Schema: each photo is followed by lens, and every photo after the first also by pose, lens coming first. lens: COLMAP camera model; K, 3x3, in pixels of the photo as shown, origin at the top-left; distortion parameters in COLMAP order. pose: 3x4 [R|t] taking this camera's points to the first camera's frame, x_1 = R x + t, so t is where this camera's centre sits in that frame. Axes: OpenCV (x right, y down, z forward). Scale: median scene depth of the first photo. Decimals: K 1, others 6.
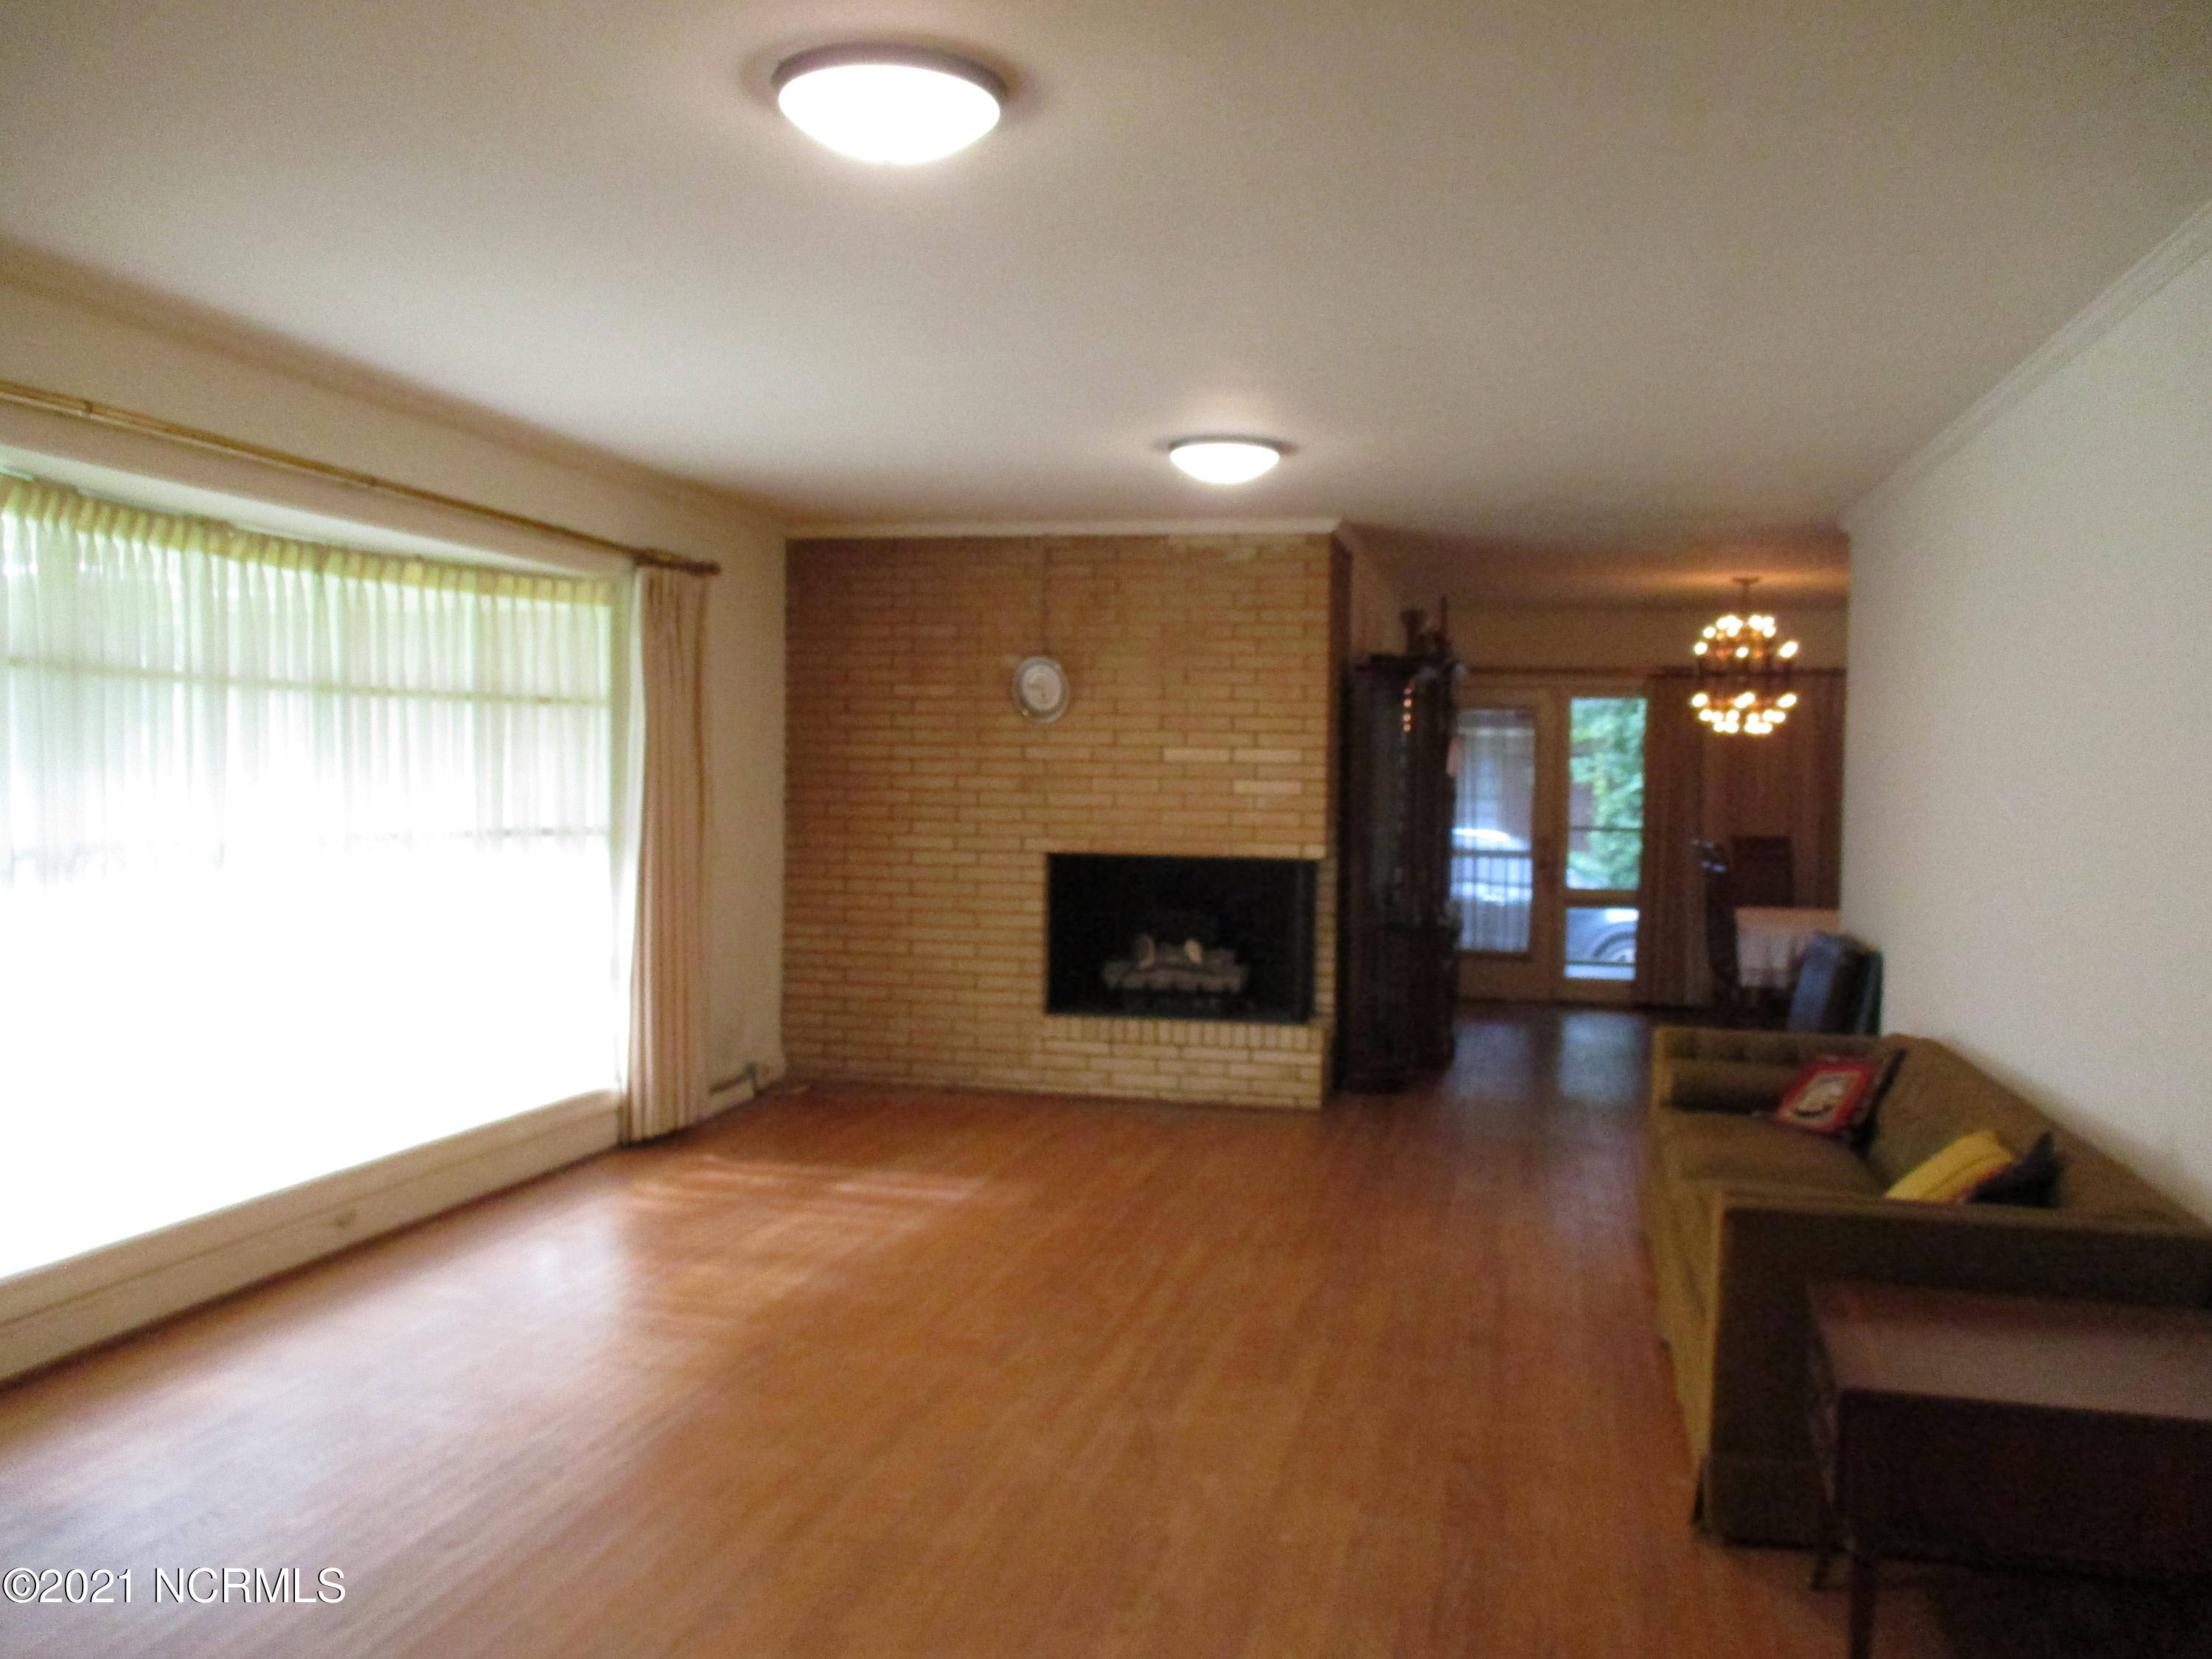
lens RADIAL K [[1880.6, 0, 1104.7], [0, 1880.6, 833.0], [0, 0, 1]] dist [-0.079478, -0.005906]
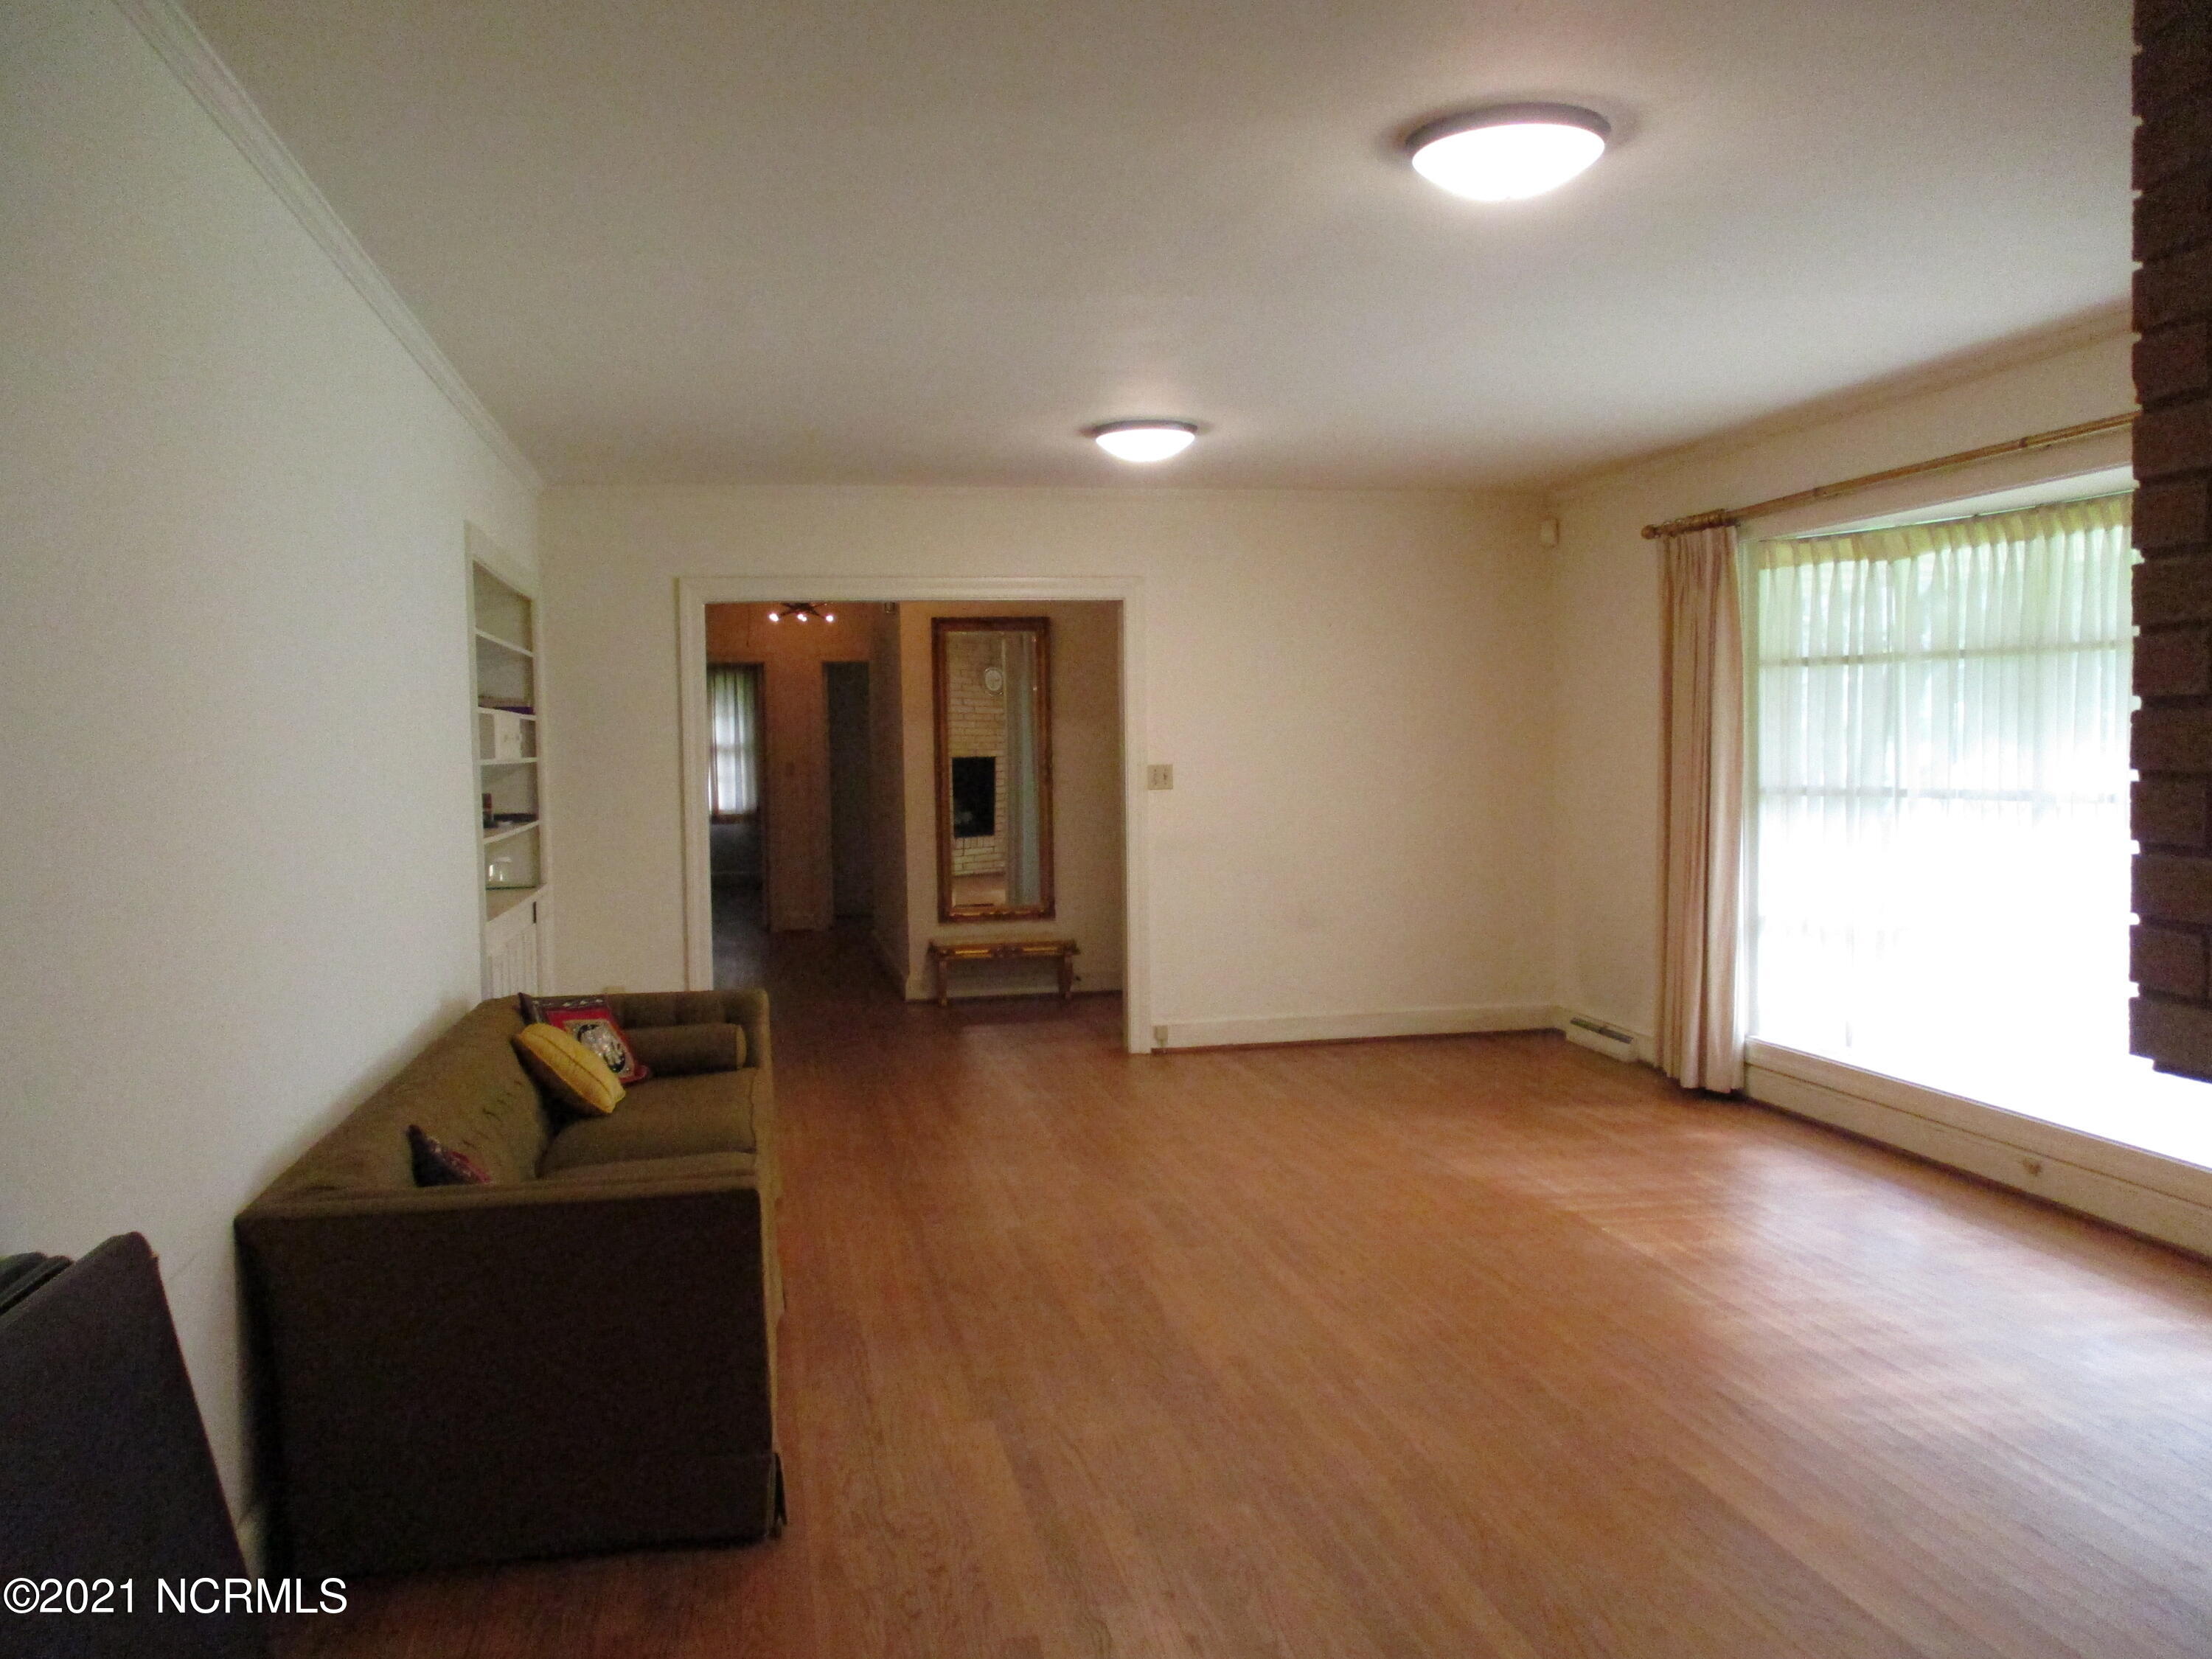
lens RADIAL K [[1880.6, 0, 1112.8], [0, 1880.6, 830.1], [0, 0, 1]] dist [-0.079478, -0.005906]
pose [[-0.909888, 0.012359, -0.414670, 0.484405], [-0.017980, 0.997442, 0.069180, -0.039110], [0.414464, 0.070402, -0.907338, 1.748625]]
